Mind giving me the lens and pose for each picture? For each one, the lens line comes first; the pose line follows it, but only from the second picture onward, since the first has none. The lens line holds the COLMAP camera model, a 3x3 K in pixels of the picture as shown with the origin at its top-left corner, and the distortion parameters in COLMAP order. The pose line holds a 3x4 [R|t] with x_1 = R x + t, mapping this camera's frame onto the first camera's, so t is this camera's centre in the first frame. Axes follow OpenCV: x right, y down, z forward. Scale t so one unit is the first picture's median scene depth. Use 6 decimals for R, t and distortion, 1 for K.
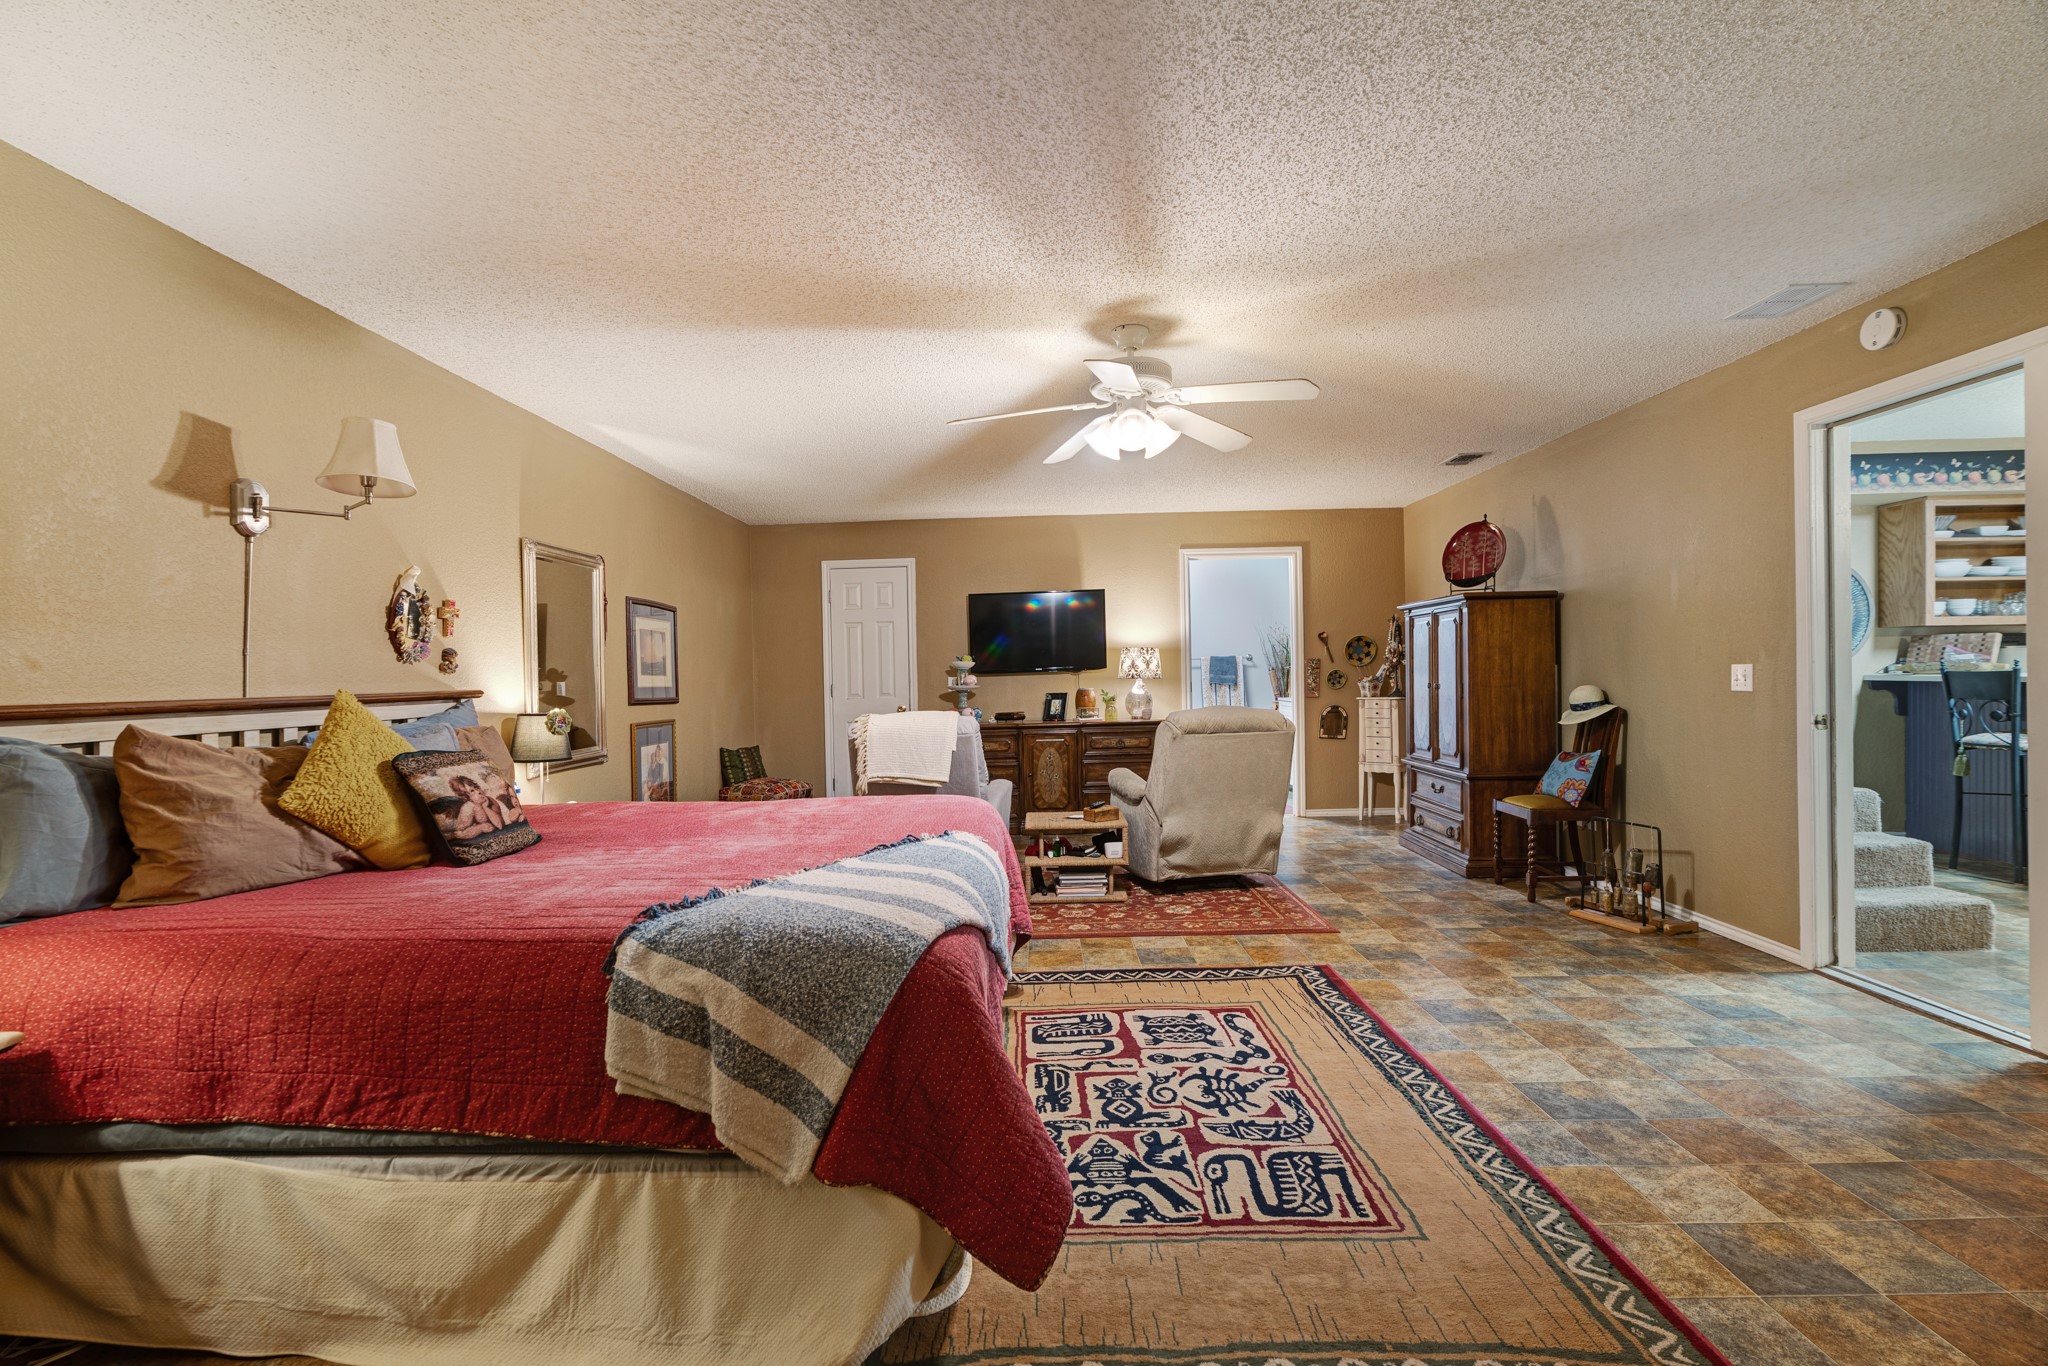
lens RADIAL K [[941.8, 0, 1022.6], [0, 941.8, 677.8], [0, 0, 1]] dist [-0.021353, 0.008560]
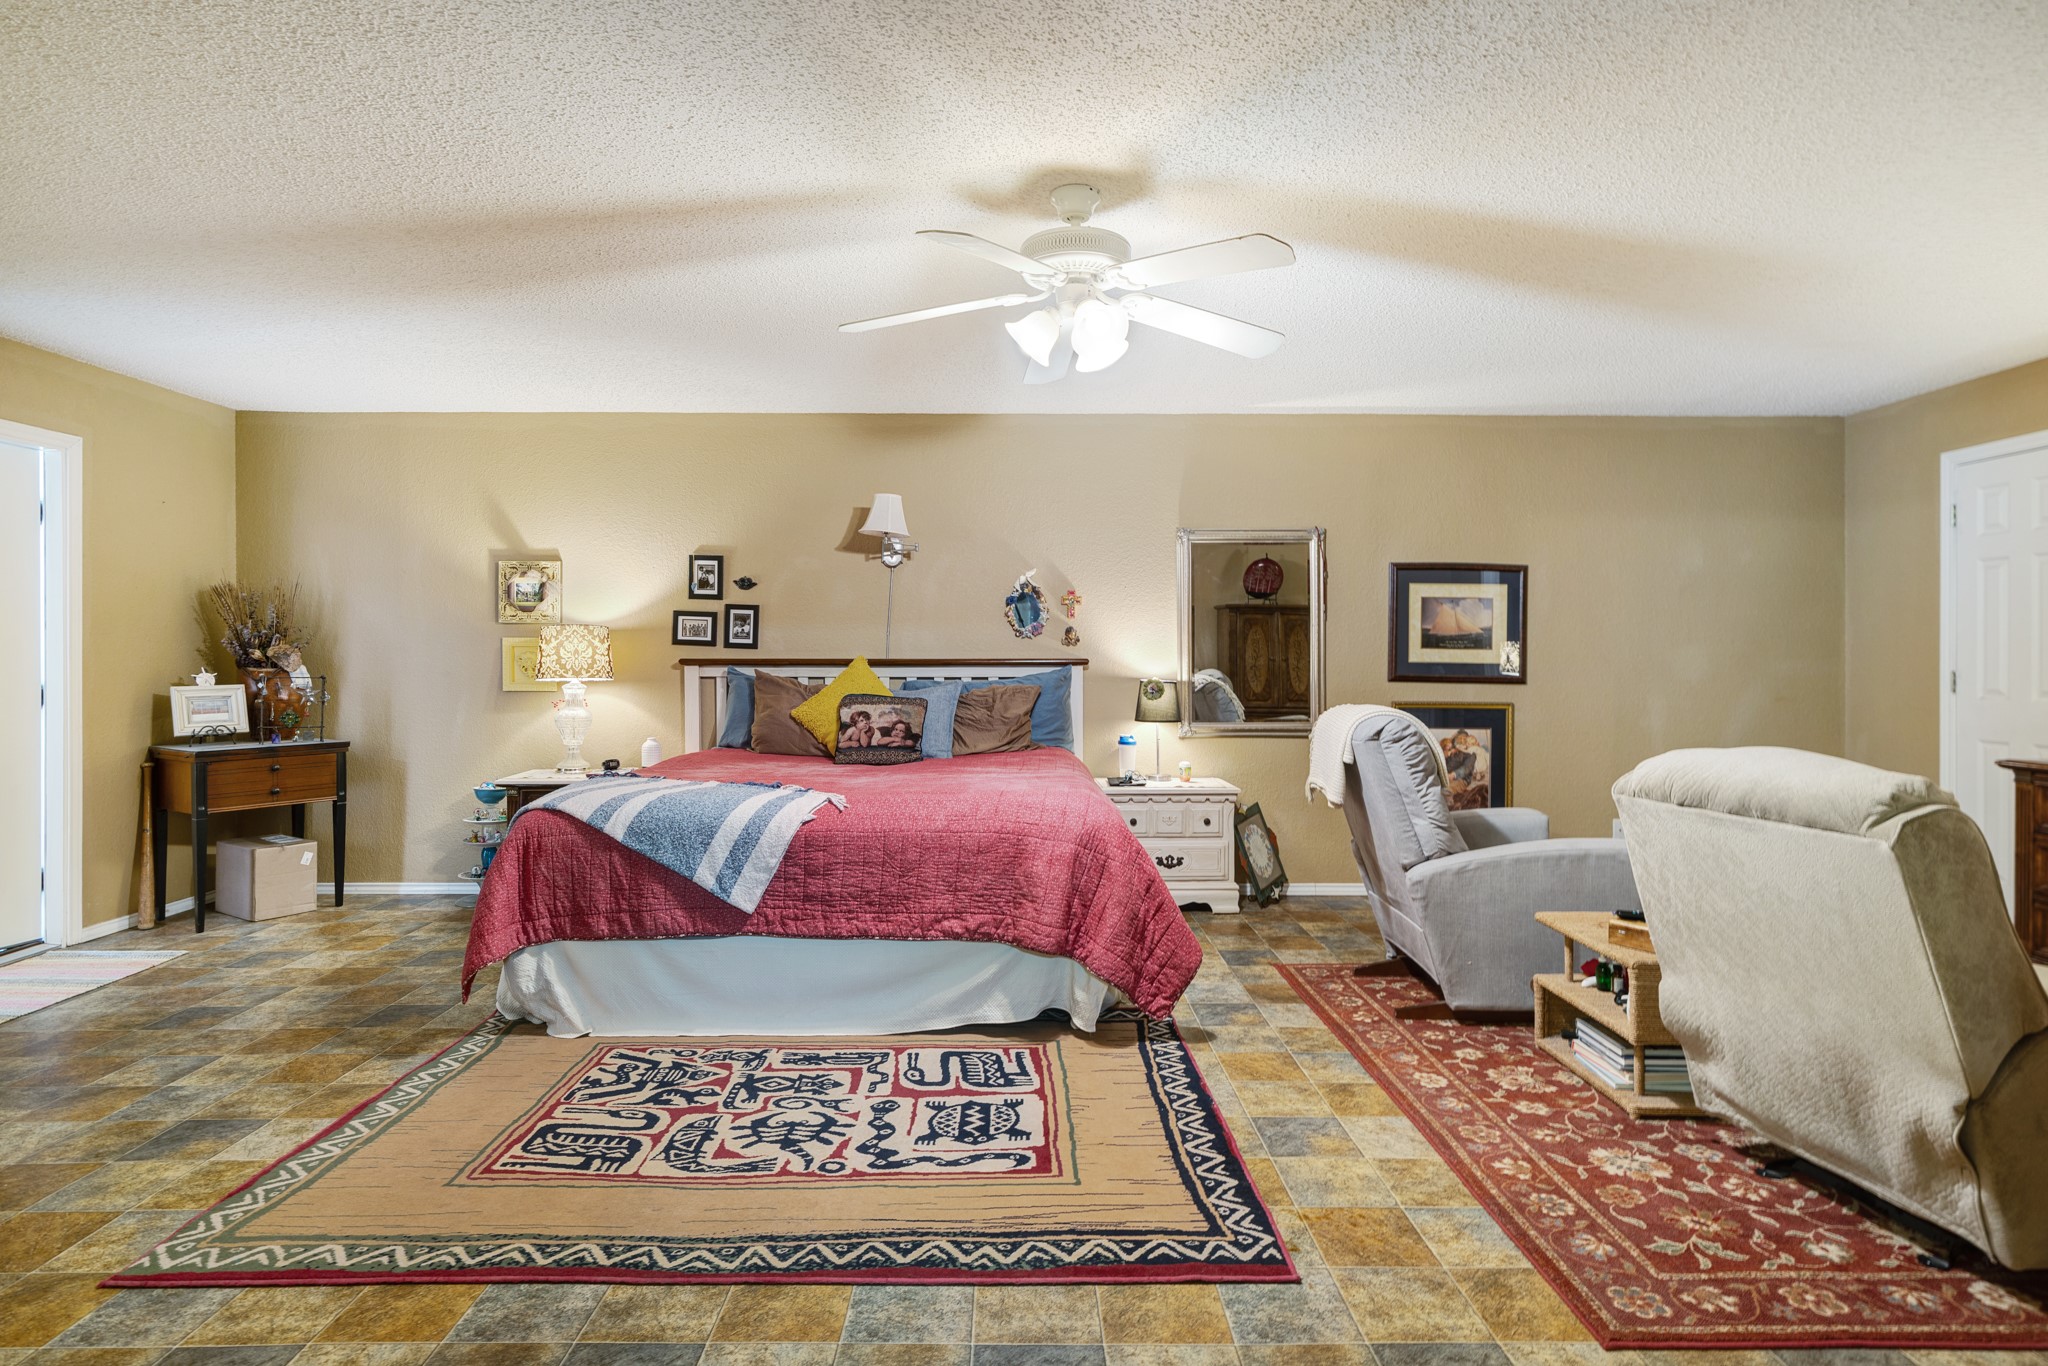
lens RADIAL K [[1102.4, 0, 1033.6], [0, 1102.4, 659.5], [0, 0, 1]] dist [-0.003099, -0.000320]
pose [[0.017251, 0.024807, -0.999543, 1.207729], [-0.007842, 0.999665, 0.024675, -0.030166], [0.999820, 0.007412, 0.017439, 1.174673]]
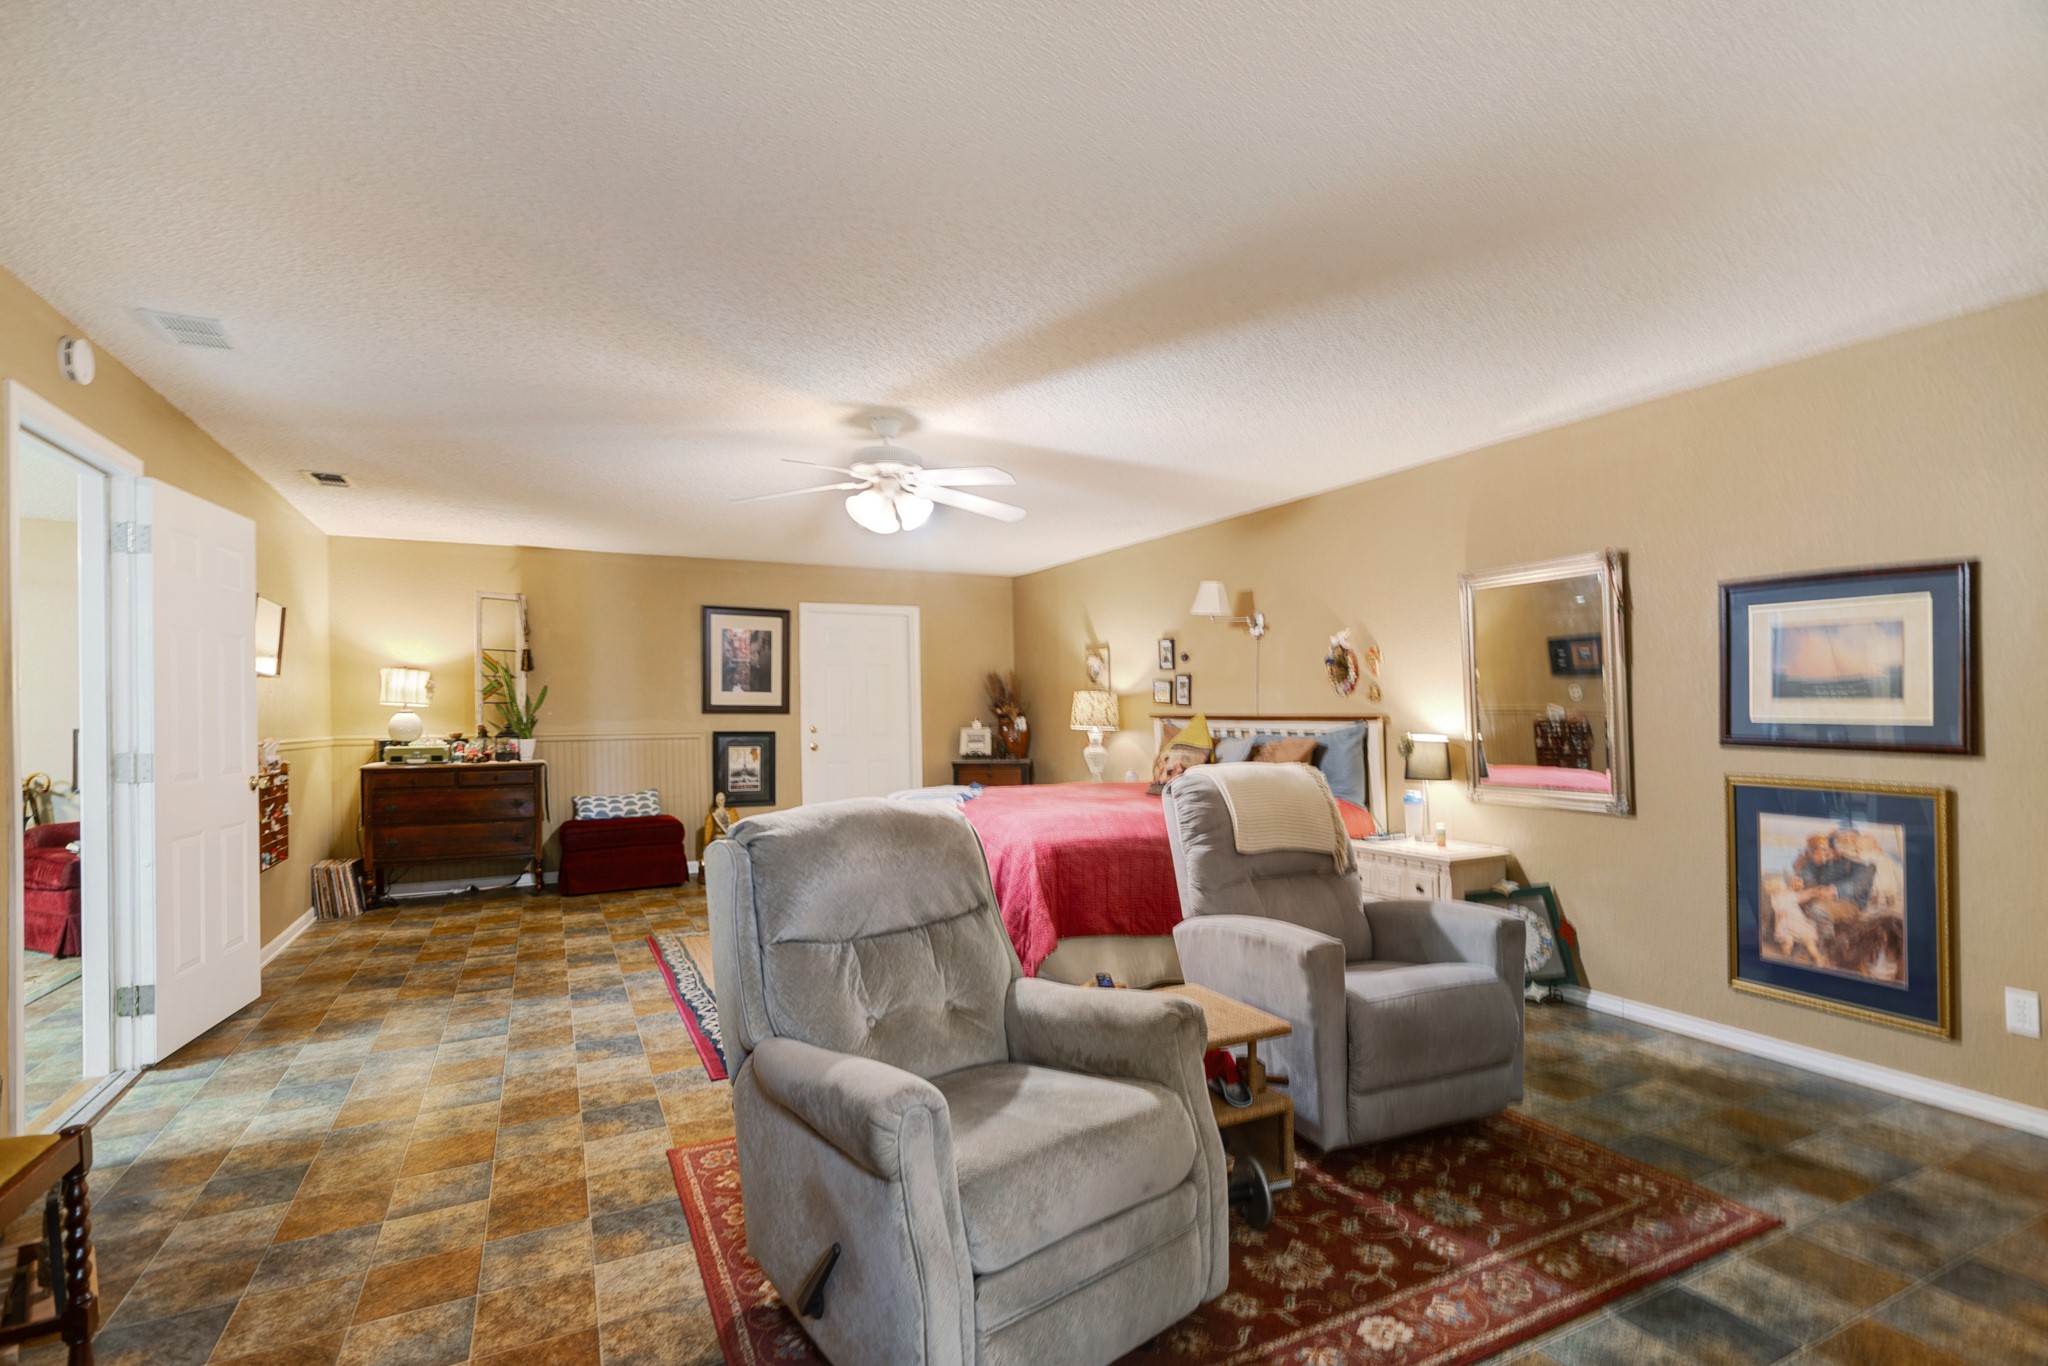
lens RADIAL K [[941.8, 0, 965.5], [0, 941.8, 703.9], [0, 0, 1]] dist [-0.021353, 0.008560]
pose [[-0.907959, 0.030692, -0.417934, 0.634039], [0.028605, 0.999527, 0.011258, -0.043867], [0.418082, -0.001733, -0.908408, 2.539143]]
